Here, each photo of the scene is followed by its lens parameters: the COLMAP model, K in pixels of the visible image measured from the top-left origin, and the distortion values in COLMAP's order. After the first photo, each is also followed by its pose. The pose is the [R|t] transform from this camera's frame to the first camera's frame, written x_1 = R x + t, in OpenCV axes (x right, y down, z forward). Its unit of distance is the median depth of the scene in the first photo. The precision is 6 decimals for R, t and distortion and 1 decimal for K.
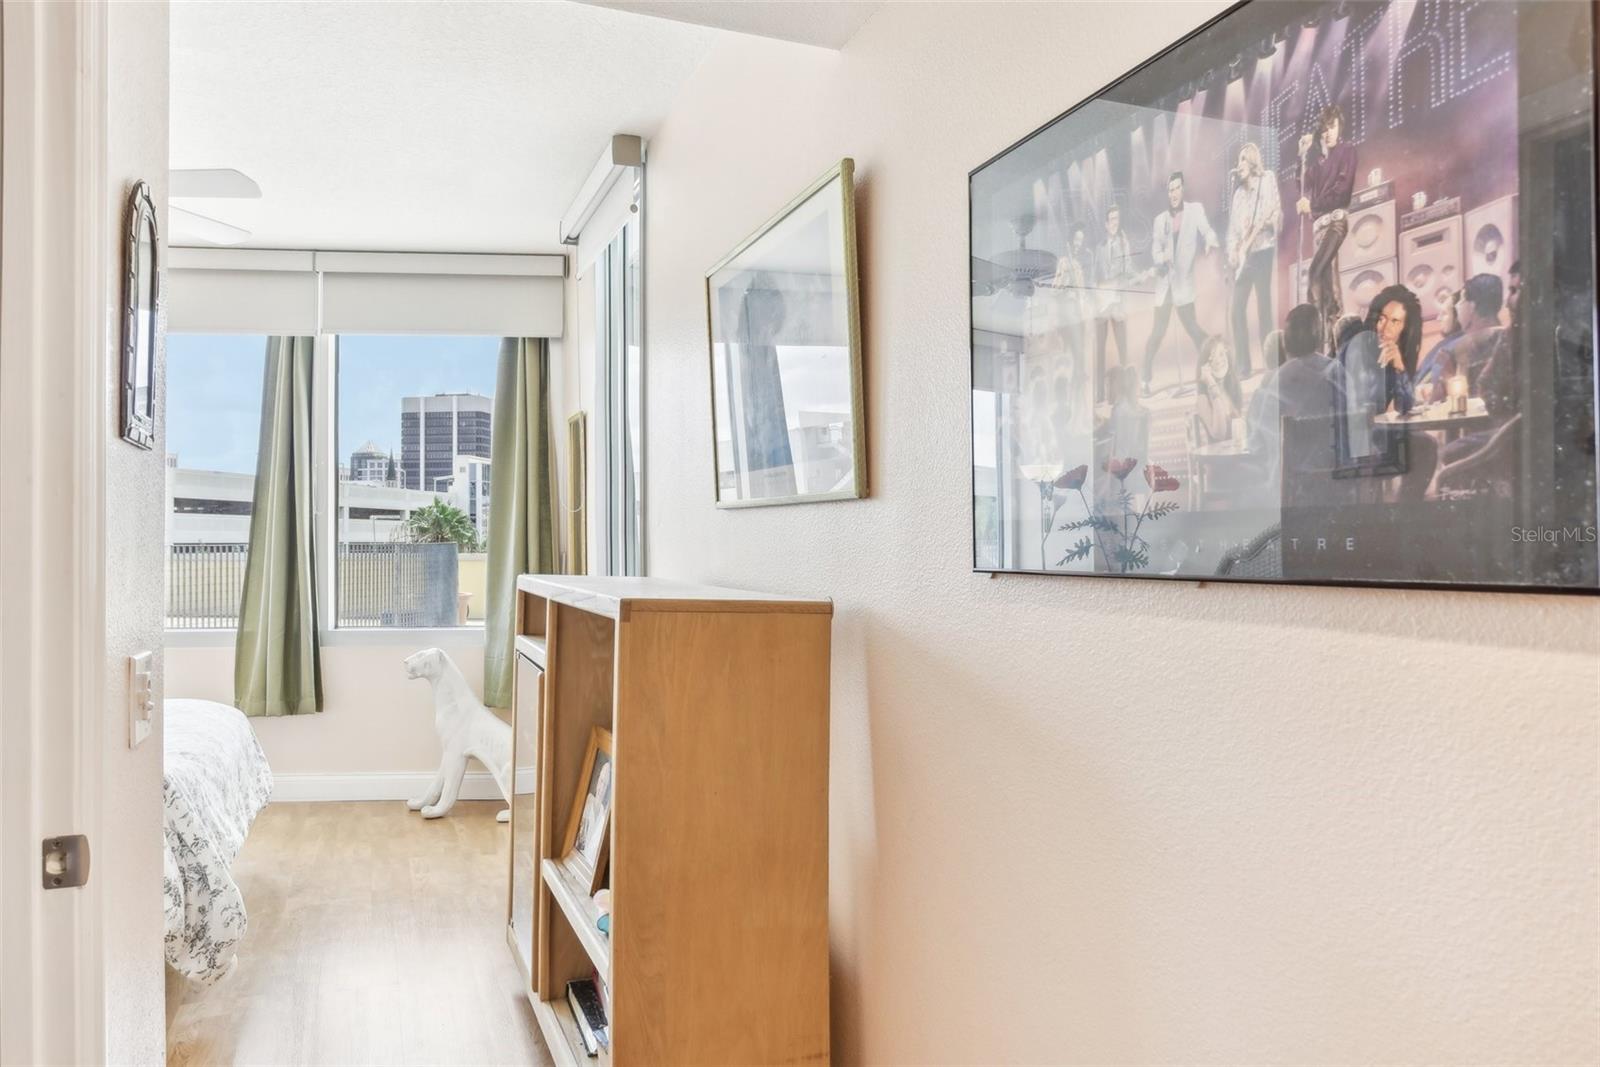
lens RADIAL K [[1082.6, 0, 787.1], [0, 1082.6, 509.6], [0, 0, 1]] dist [0.051247, -0.001687]
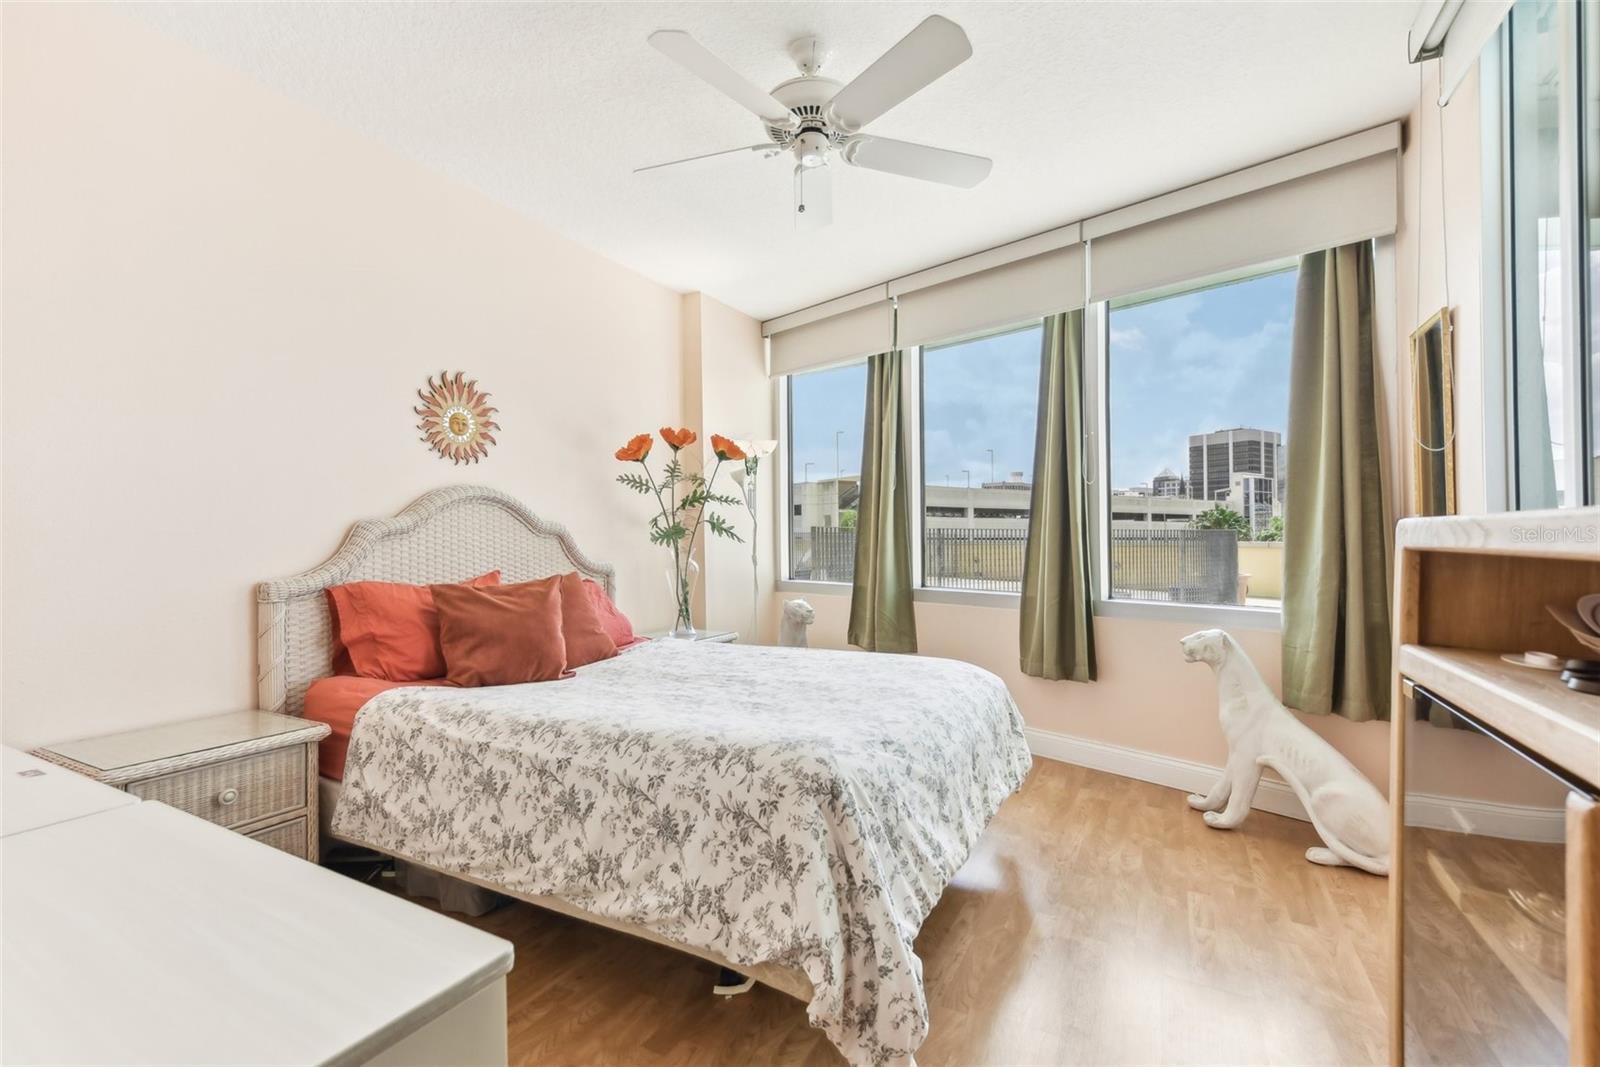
lens RADIAL K [[719.0, 0, 805.9], [0, 719.0, 529.6], [0, 0, 1]] dist [-0.001071, -0.001364]
pose [[0.673669, -0.005028, -0.739016, -0.117307], [0.018004, 0.999792, 0.009609, 0.035009], [0.738814, -0.019779, 0.673619, 0.363497]]
